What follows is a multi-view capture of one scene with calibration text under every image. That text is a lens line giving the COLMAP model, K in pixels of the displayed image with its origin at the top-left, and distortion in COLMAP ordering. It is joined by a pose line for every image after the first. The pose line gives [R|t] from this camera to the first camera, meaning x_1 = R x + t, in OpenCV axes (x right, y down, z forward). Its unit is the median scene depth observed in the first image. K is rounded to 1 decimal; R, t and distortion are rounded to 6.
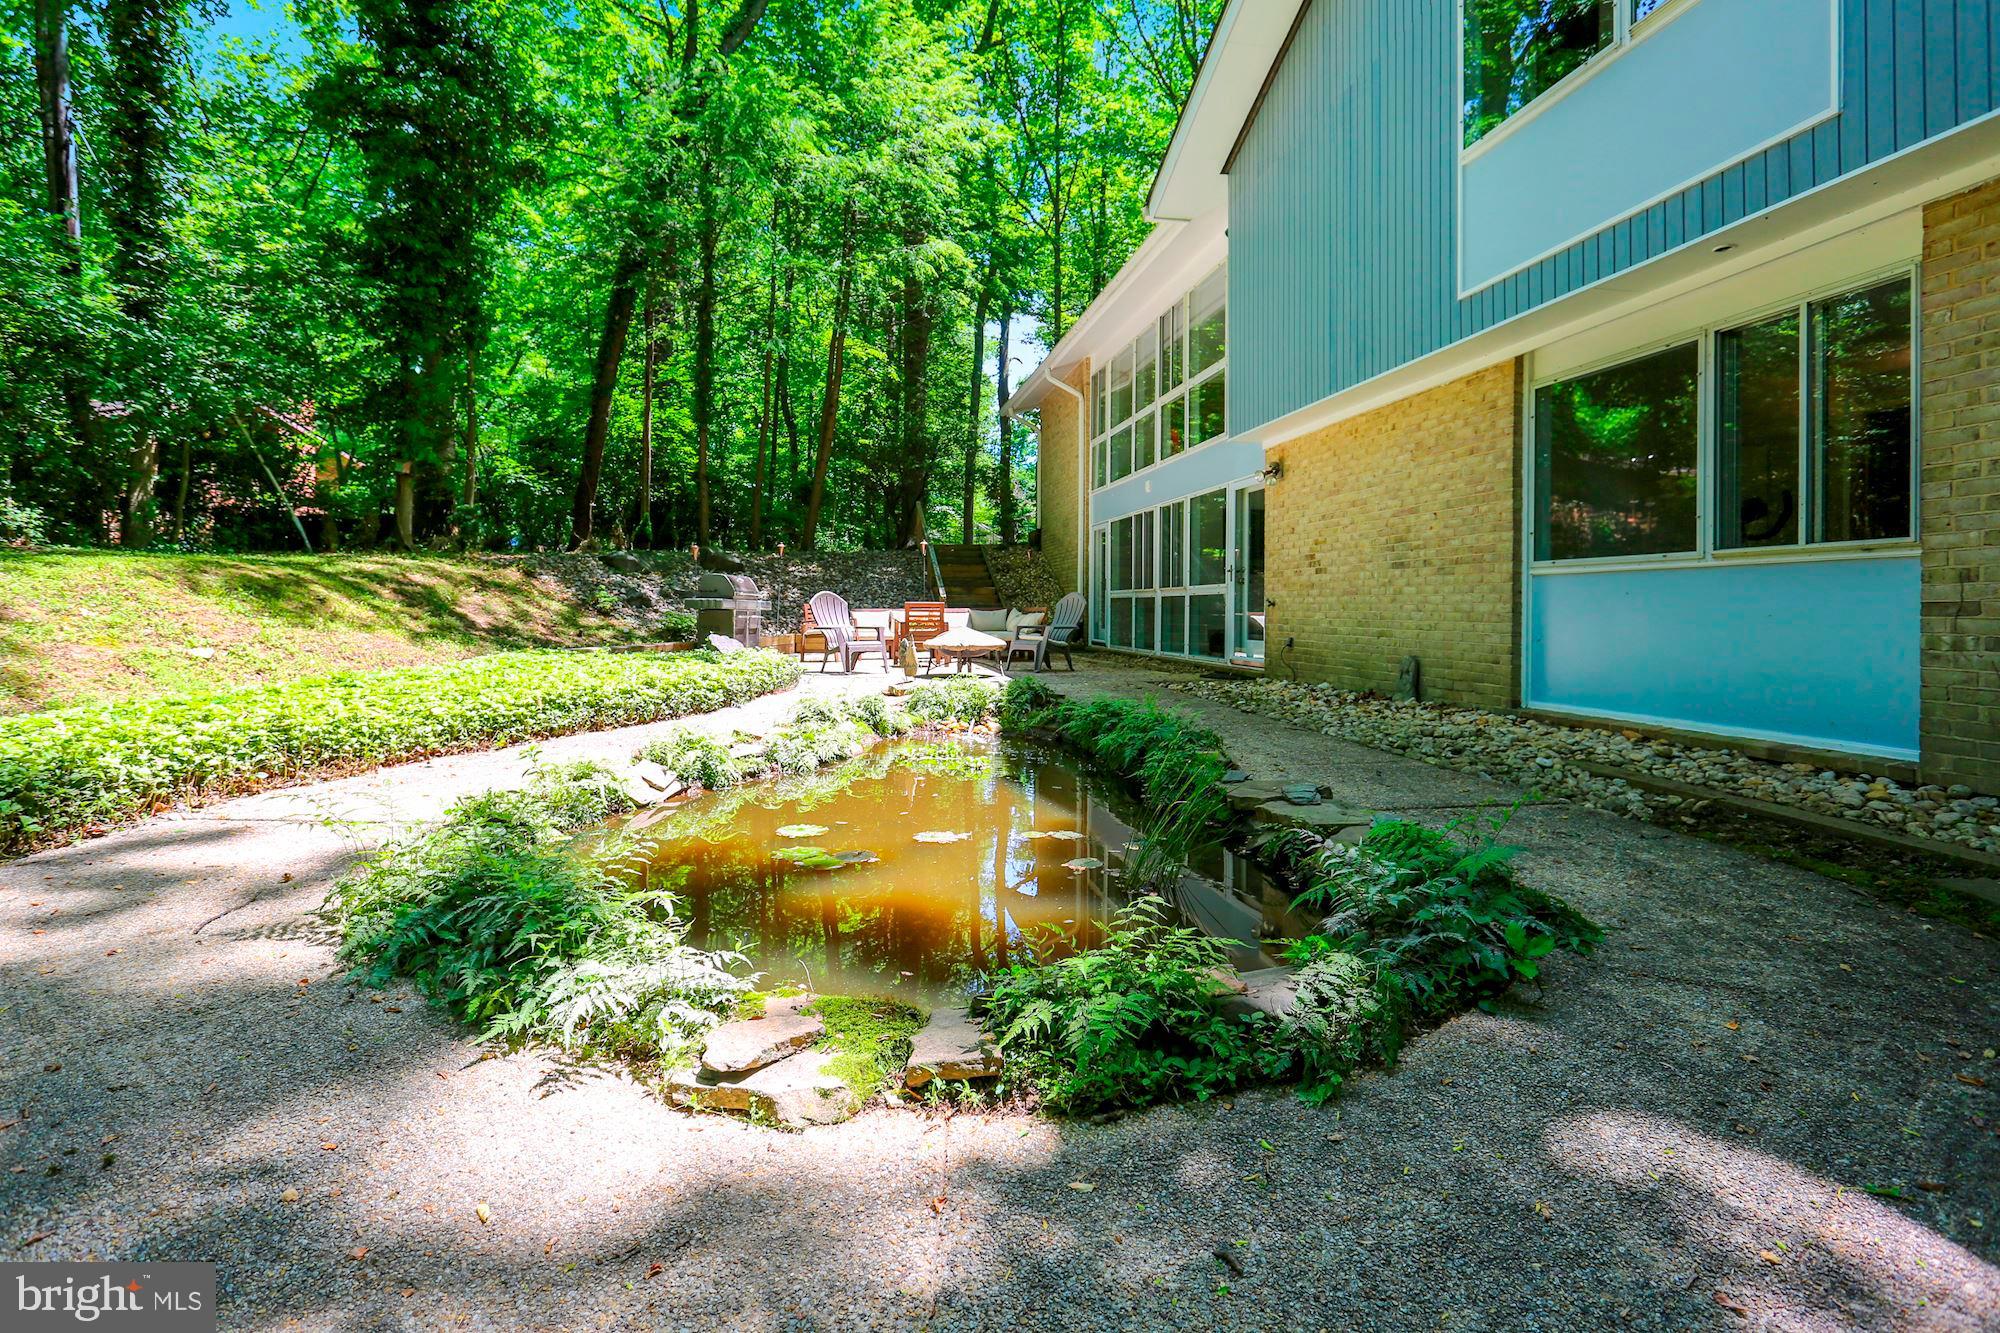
lens RADIAL K [[953.5, 0, 1001.0], [0, 953.5, 614.2], [0, 0, 1]] dist [-0.005118, 0.000445]
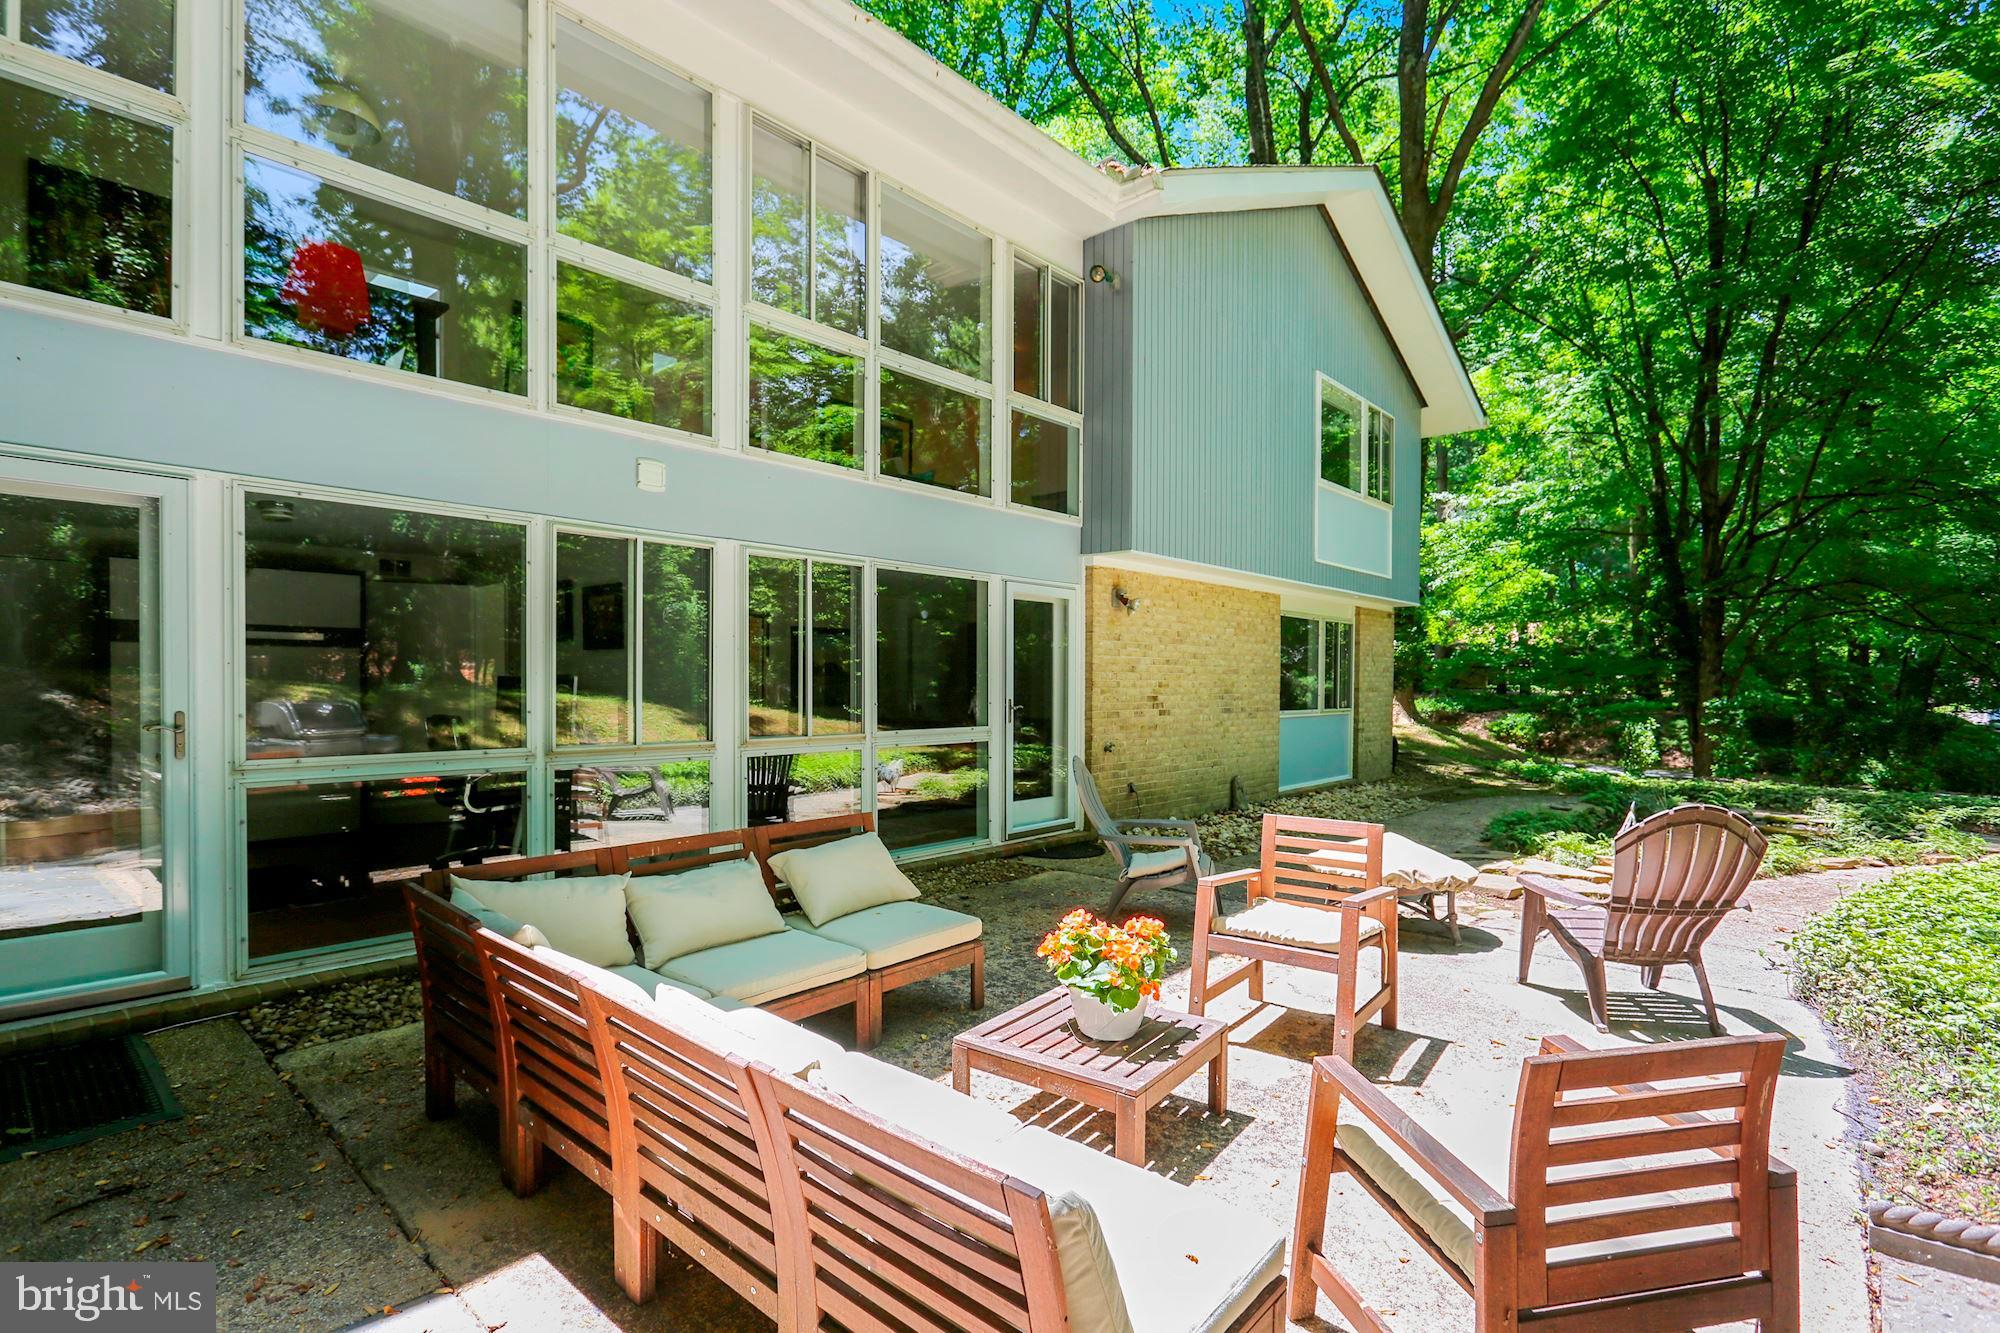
lens RADIAL K [[953.5, 0, 987.3], [0, 953.5, 673.7], [0, 0, 1]] dist [-0.005118, 0.000445]
pose [[-0.614081, -0.000378, 0.789243, -0.398409], [-0.001505, 0.999999, -0.000692, -0.093499], [-0.789242, -0.001612, -0.614080, 1.929425]]
